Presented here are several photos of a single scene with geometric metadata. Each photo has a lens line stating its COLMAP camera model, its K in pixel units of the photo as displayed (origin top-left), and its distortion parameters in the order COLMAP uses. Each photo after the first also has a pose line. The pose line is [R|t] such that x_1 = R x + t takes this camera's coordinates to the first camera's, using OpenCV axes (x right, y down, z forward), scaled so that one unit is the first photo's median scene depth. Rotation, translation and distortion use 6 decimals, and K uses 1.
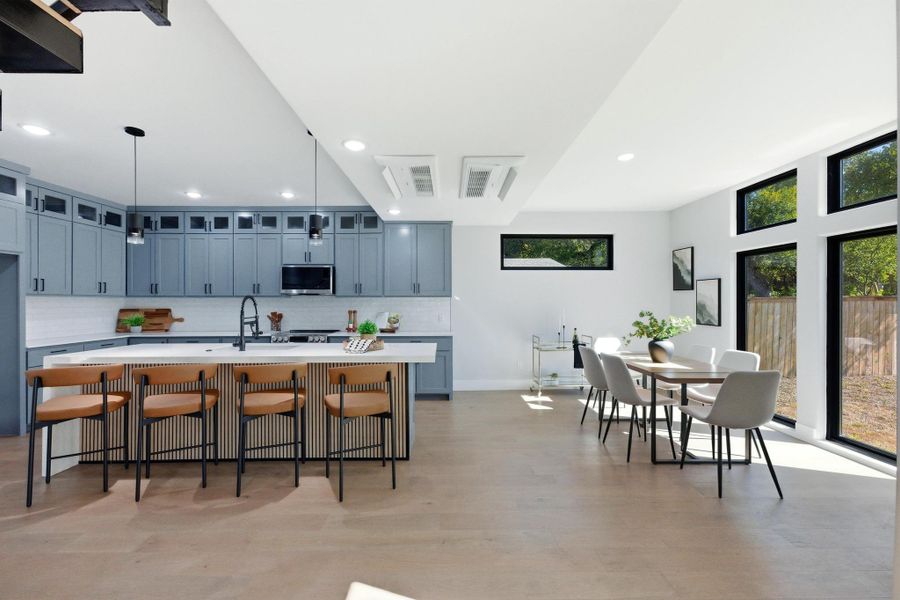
lens RADIAL K [[355.3, 0, 443.7], [0, 355.3, 298.5], [0, 0, 1]] dist [-0.024958, 0.017978]
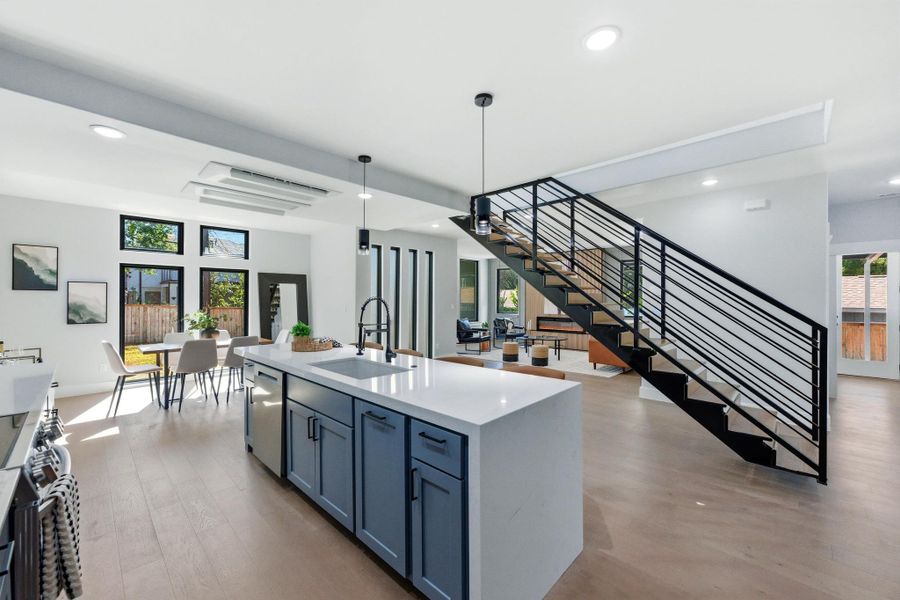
lens RADIAL K [[368.1, 0, 462.1], [0, 368.1, 301.5], [0, 0, 1]] dist [-0.000003, 0.000042]
pose [[-0.720938, -0.003532, 0.692990, -0.889089], [-0.005757, 0.999983, -0.000893, 0.001042], [-0.692975, -0.004633, -0.720947, 1.008497]]
